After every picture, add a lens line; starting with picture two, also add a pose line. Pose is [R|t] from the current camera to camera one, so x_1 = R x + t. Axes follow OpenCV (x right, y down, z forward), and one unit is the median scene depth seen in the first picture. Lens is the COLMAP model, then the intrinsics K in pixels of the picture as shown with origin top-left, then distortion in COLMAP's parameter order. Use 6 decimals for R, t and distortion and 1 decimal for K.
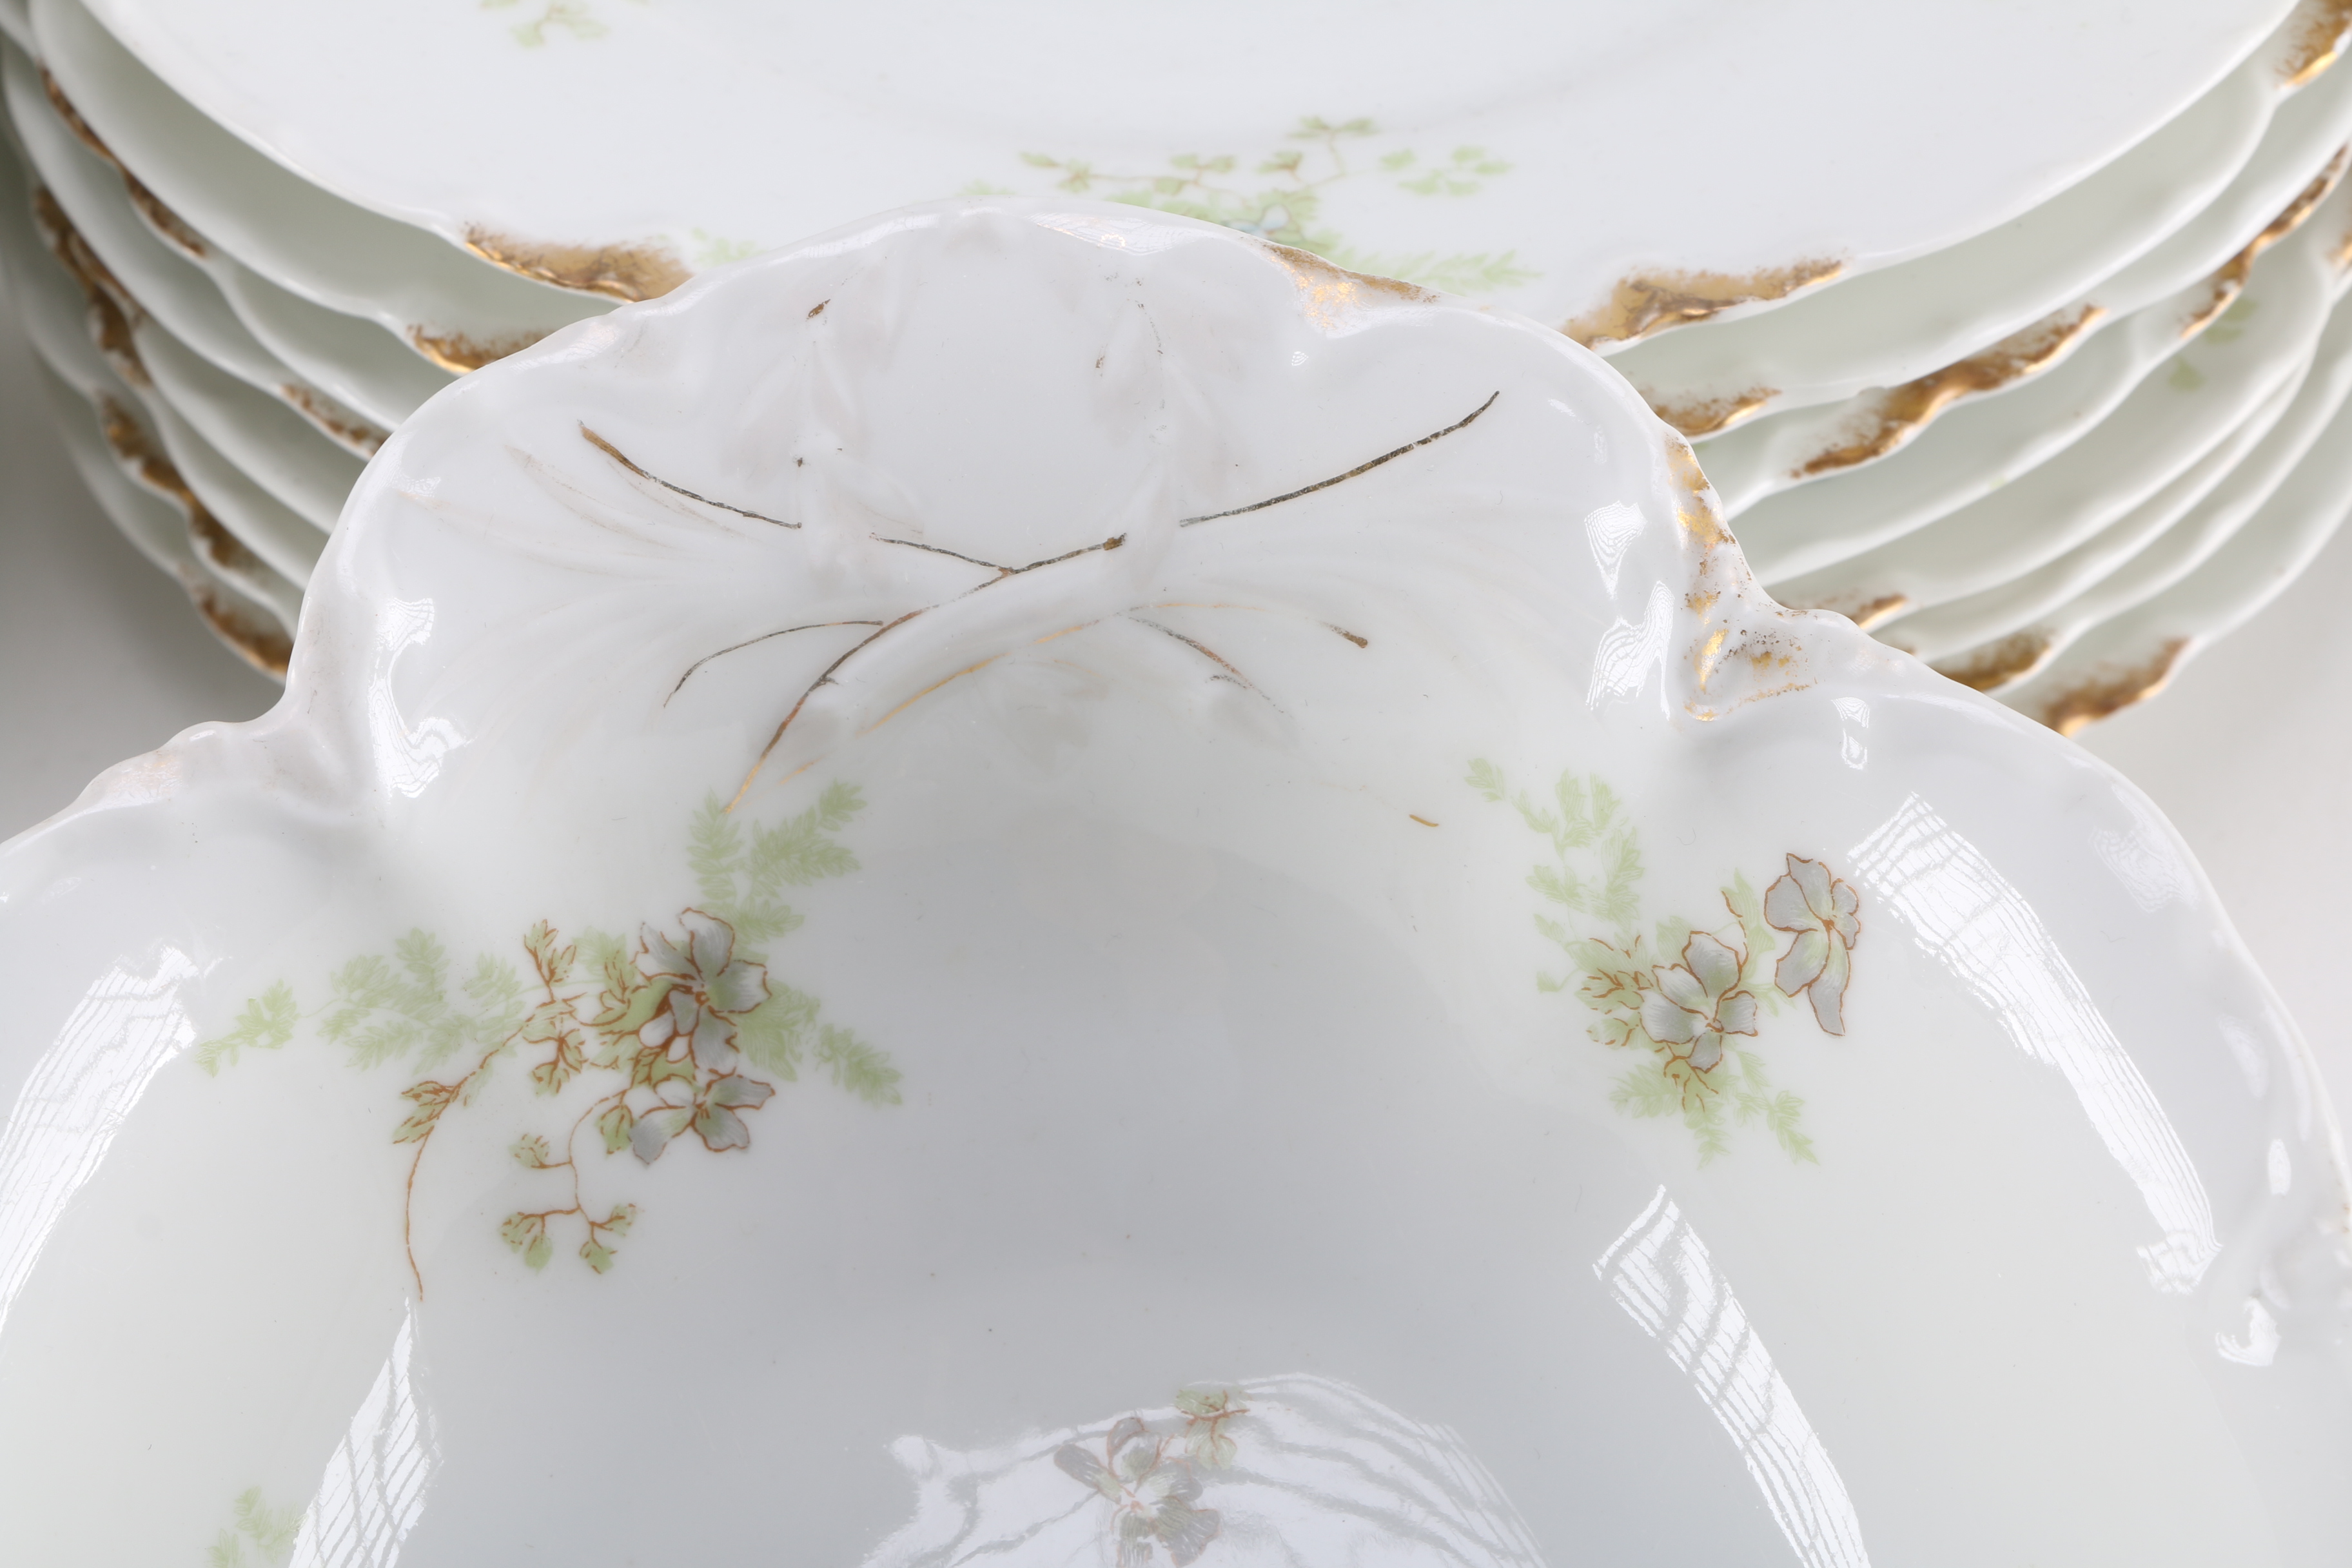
lens RADIAL K [[7535.8, 0, 1191.7], [0, 7535.8, 781.1], [0, 0, 1]] dist [0.374545, 0.000000]
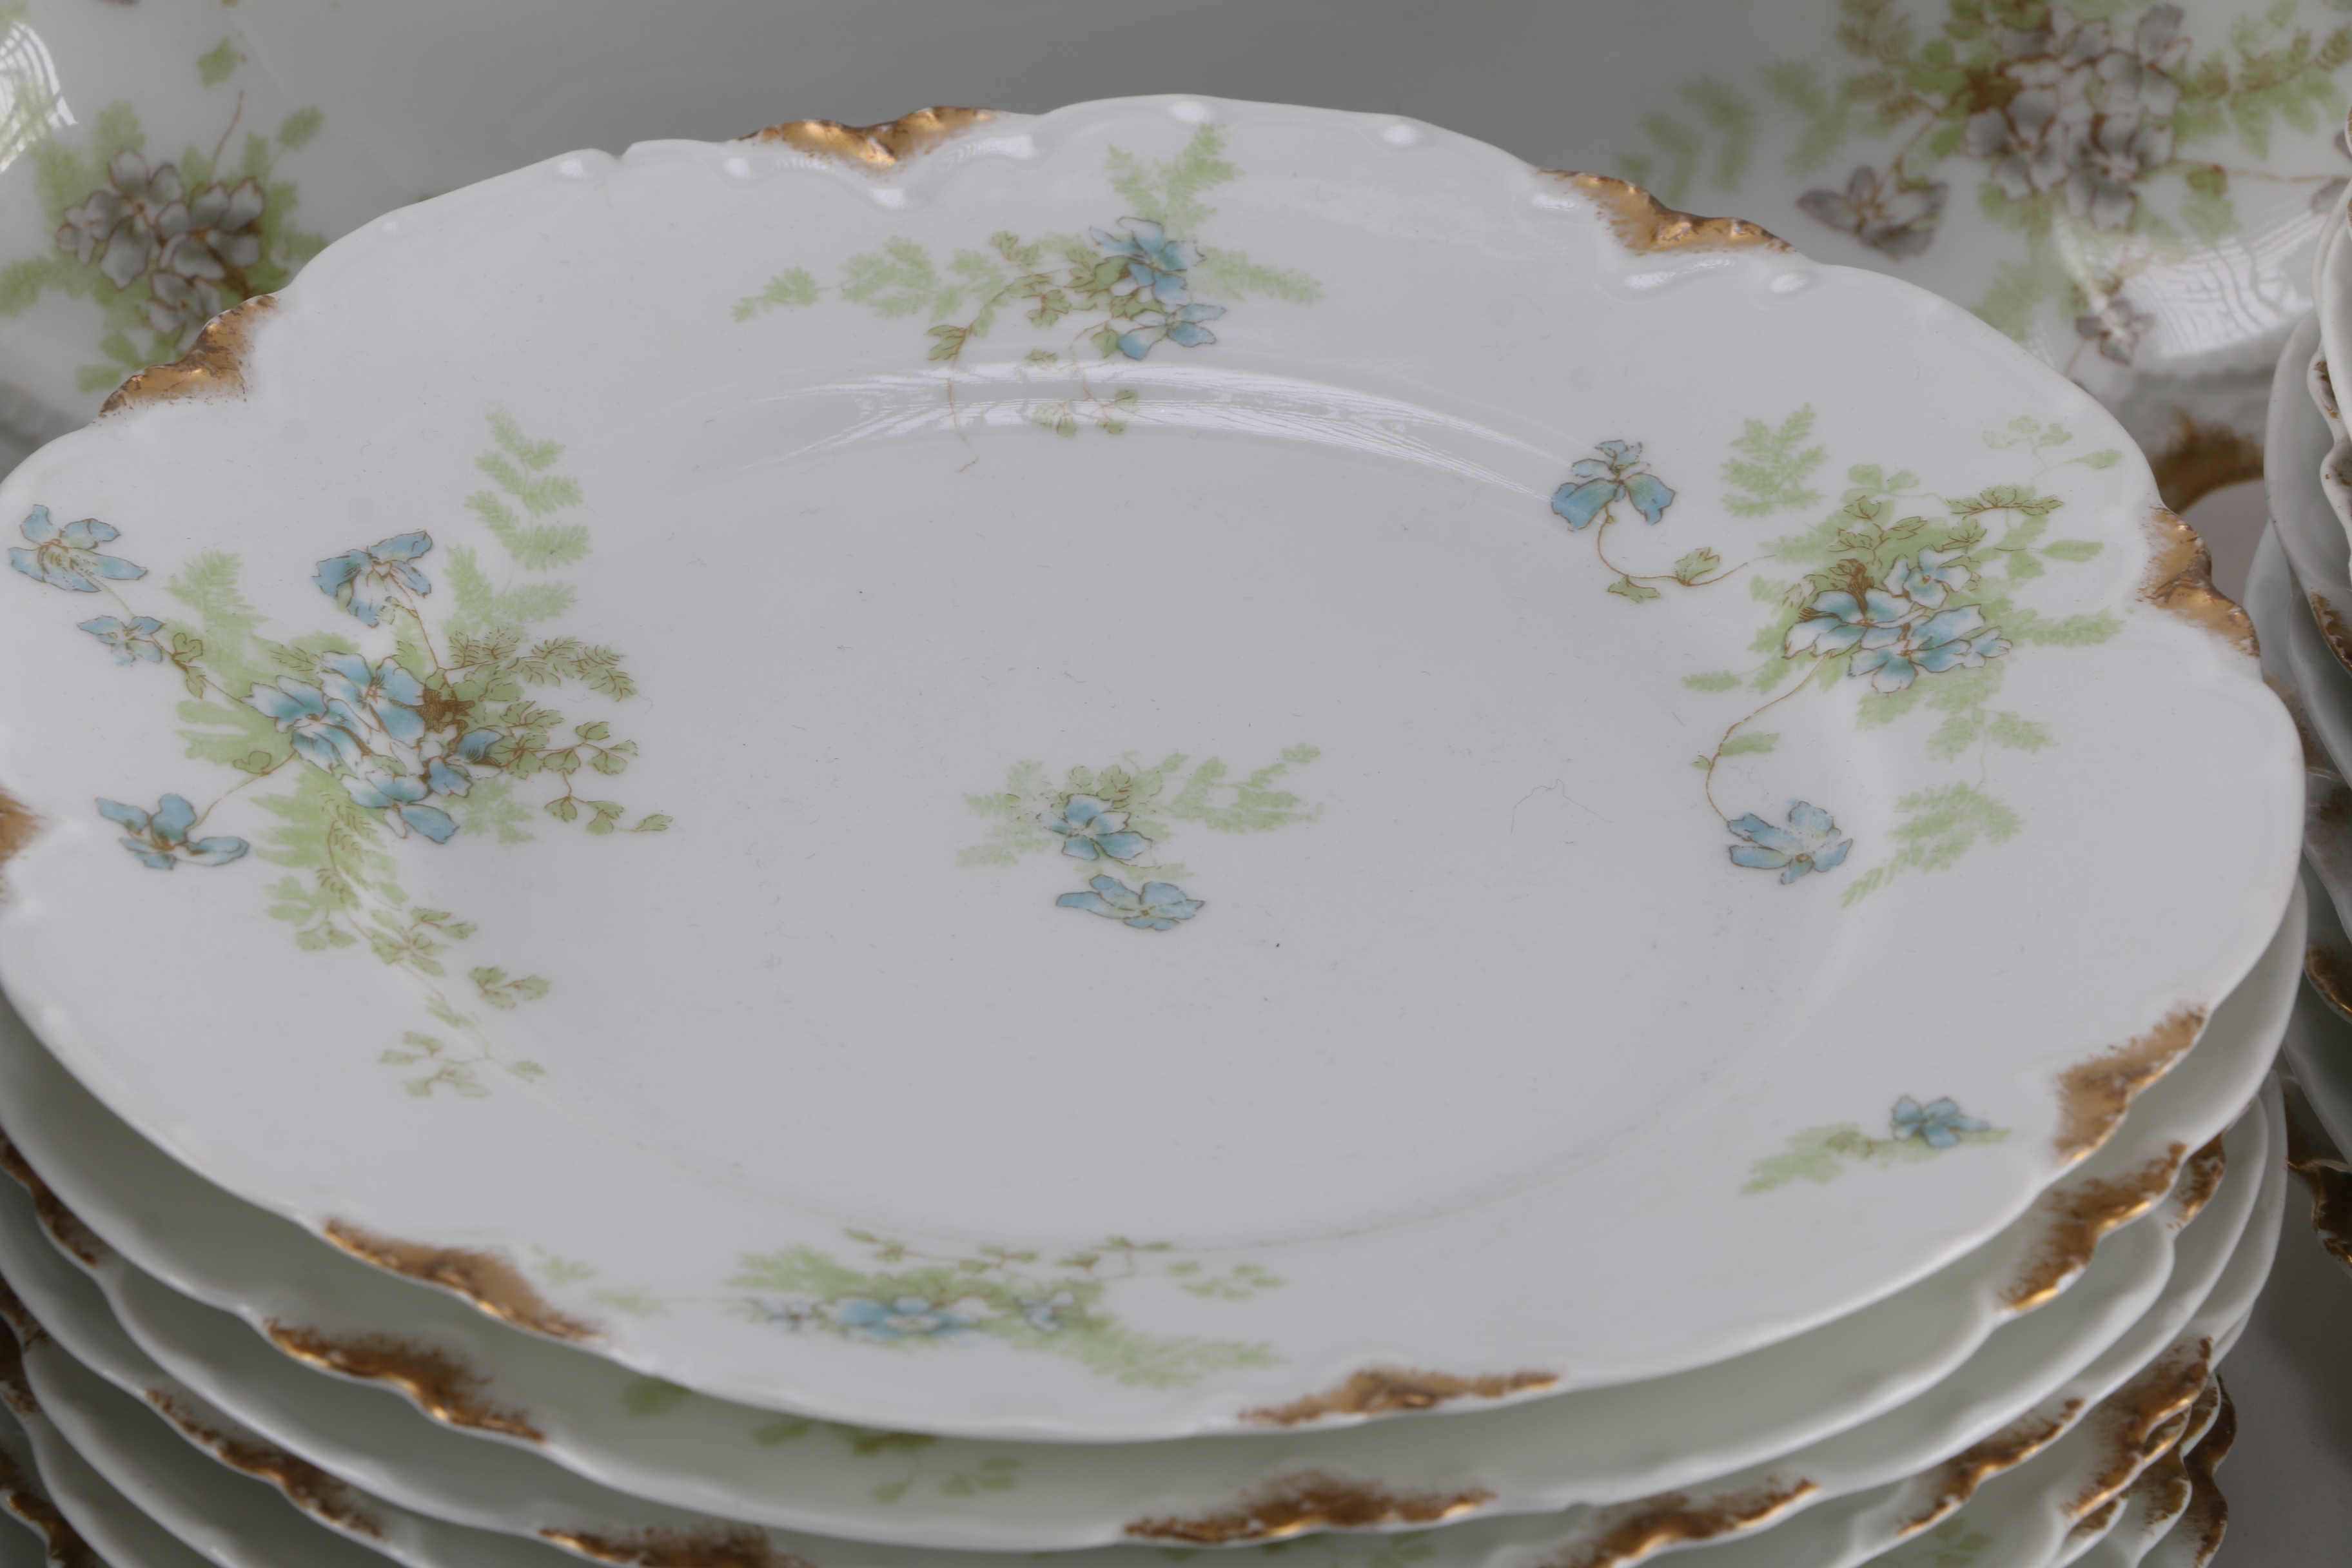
lens RADIAL K [[9943.1, 0, 1169.2], [0, 9943.1, 770.5], [0, 0, 1]] dist [0.643120, 0.000000]
pose [[0.992497, 0.105411, -0.061959, 0.106689], [-0.117643, 0.961350, -0.248929, 0.207336], [0.033324, 0.254350, 0.966538, -0.411150]]
